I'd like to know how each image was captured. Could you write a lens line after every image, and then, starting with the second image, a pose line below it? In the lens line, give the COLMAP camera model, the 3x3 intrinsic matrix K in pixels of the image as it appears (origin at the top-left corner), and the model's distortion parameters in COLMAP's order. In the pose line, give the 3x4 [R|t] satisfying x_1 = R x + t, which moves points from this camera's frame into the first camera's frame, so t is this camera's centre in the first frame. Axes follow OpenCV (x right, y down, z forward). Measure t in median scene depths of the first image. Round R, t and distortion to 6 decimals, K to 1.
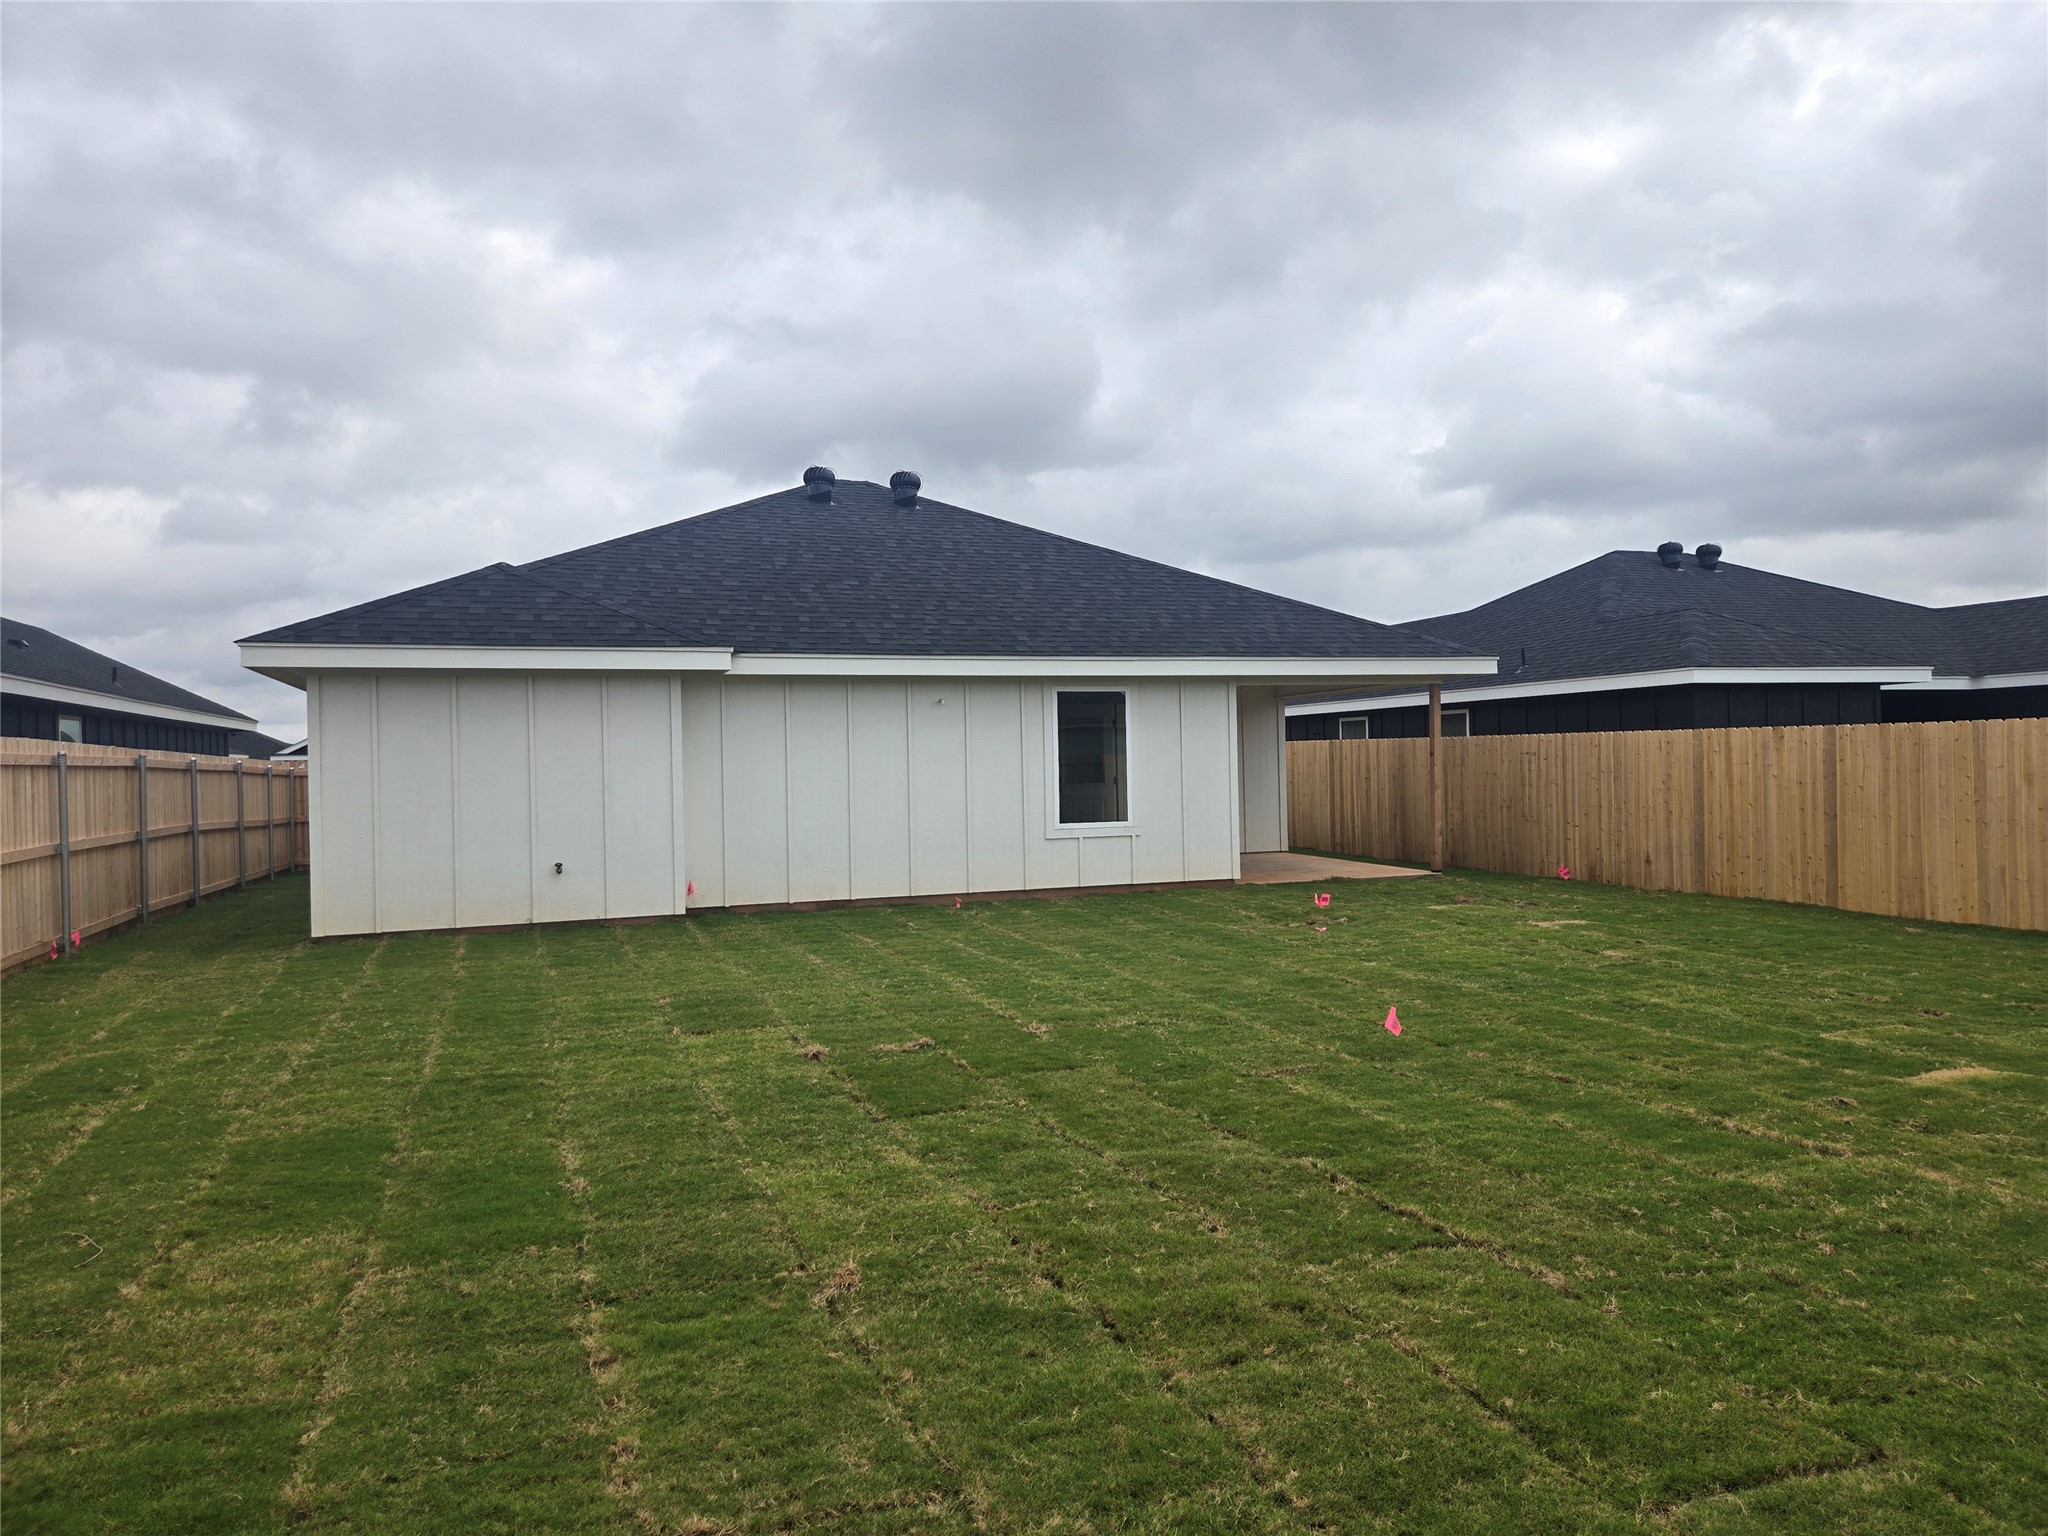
lens RADIAL K [[1394.0, 0, 1024.0], [0, 1394.0, 768.0], [0, 0, 1]] dist [-0.001240, -0.000071]
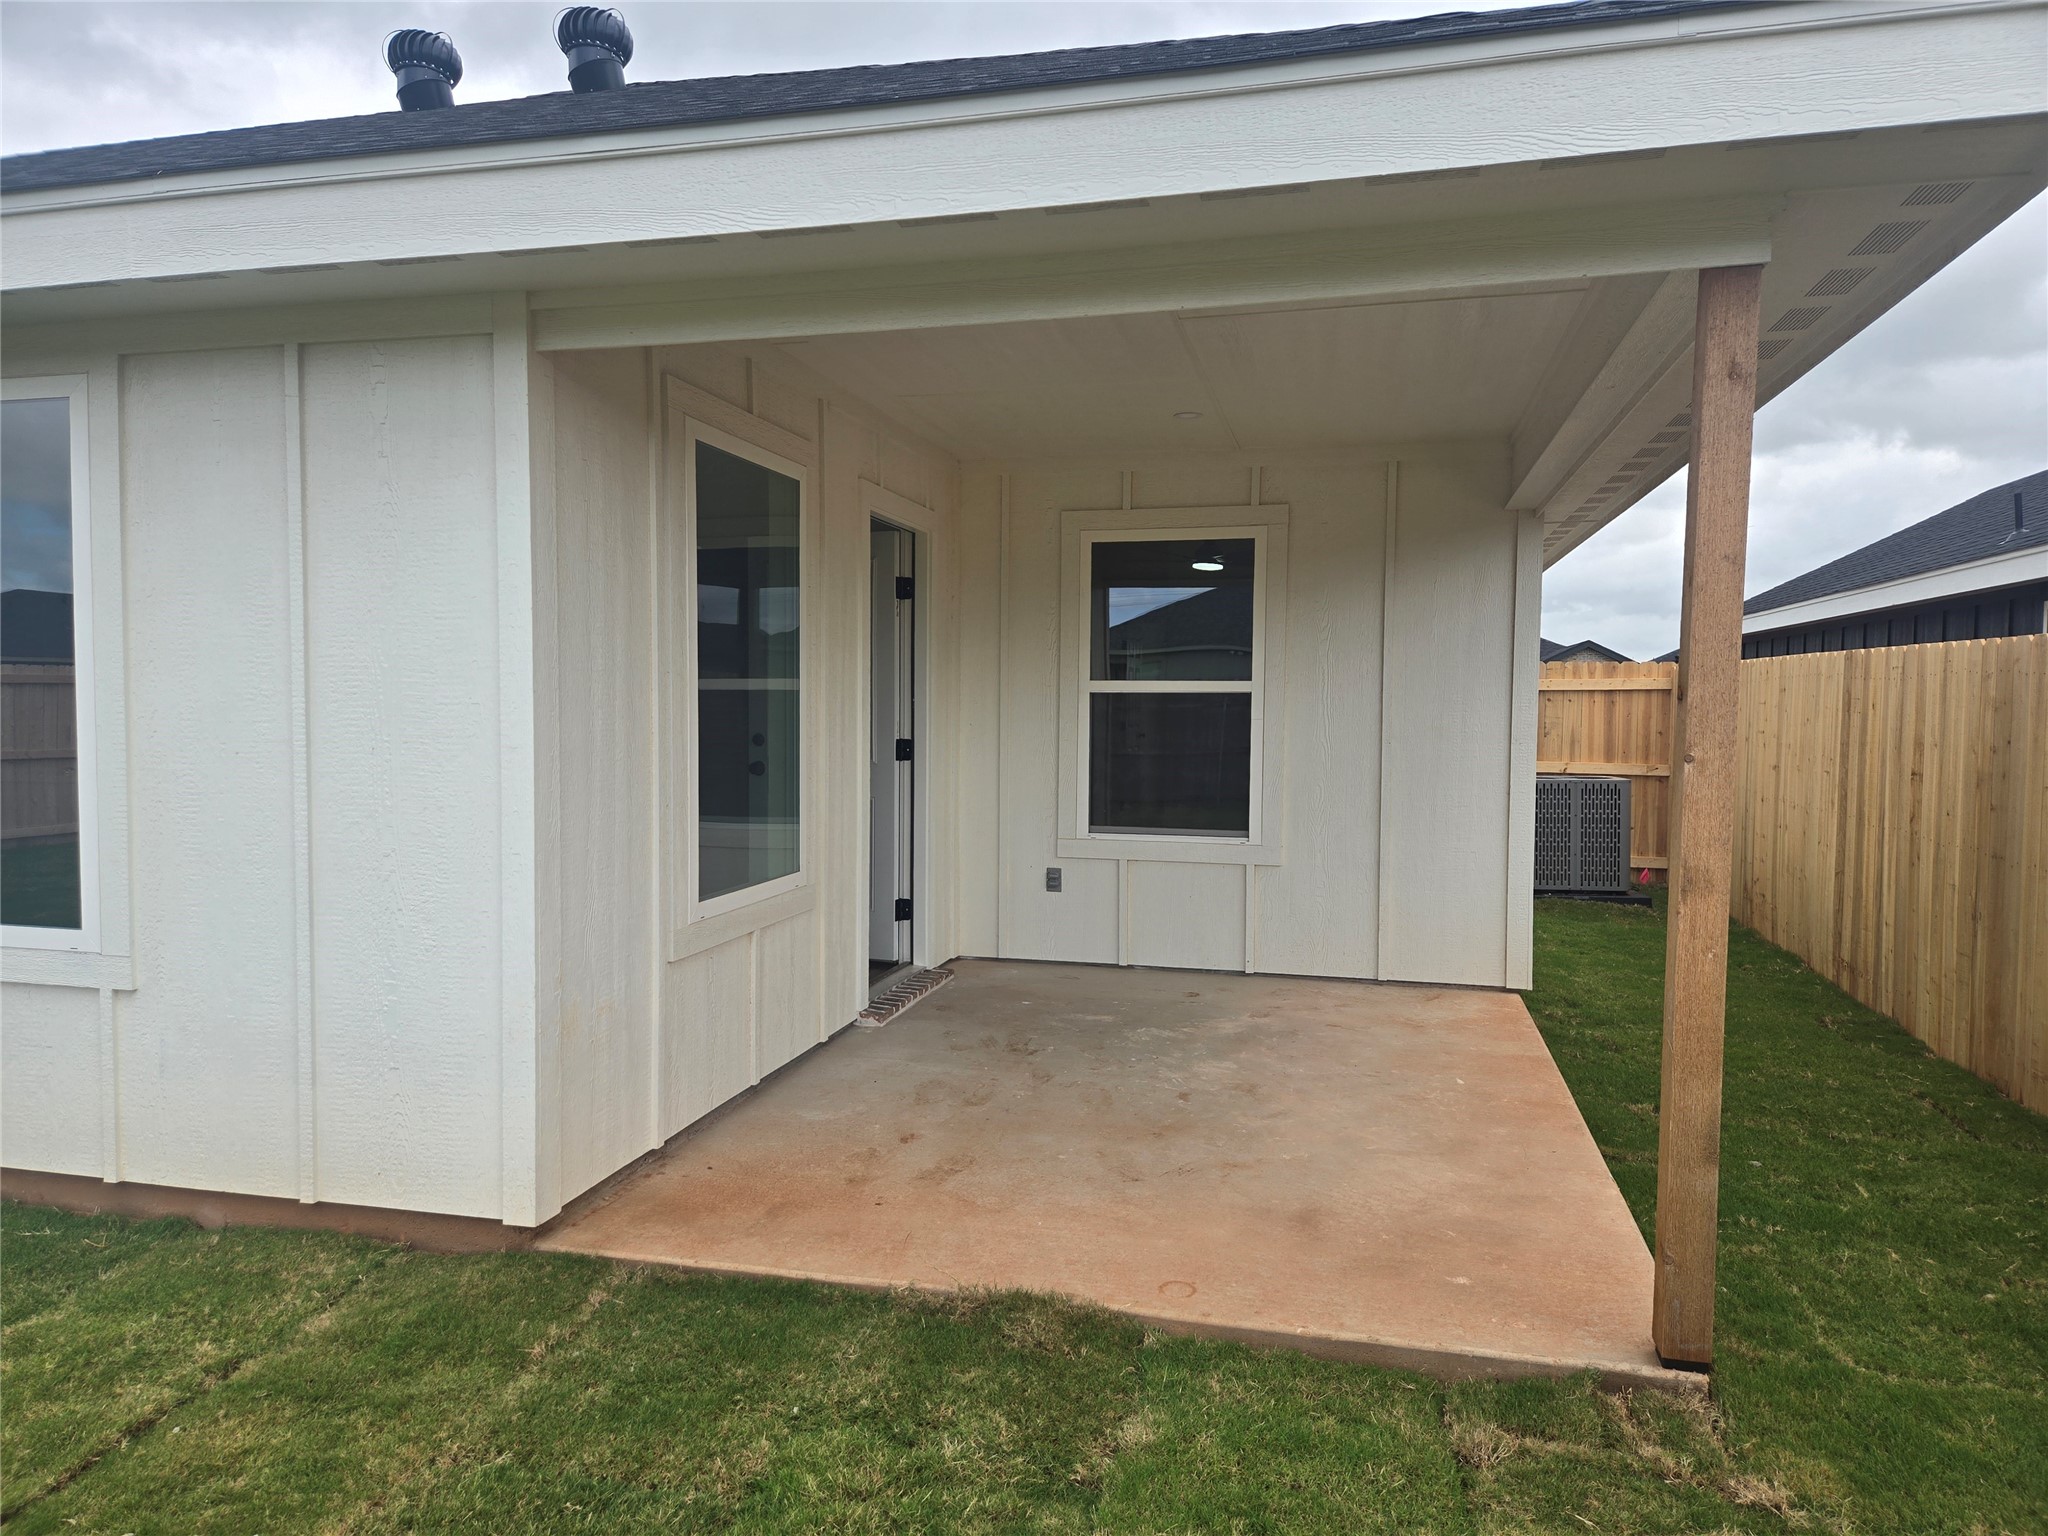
lens RADIAL K [[1394.0, 0, 1024.0], [0, 1394.0, 768.0], [0, 0, 1]] dist [-0.001240, -0.000071]
pose [[0.841746, 0.053740, -0.537193, 0.248573], [-0.027875, 0.998032, 0.056163, -0.005635], [0.539154, -0.032301, 0.841588, 0.643788]]
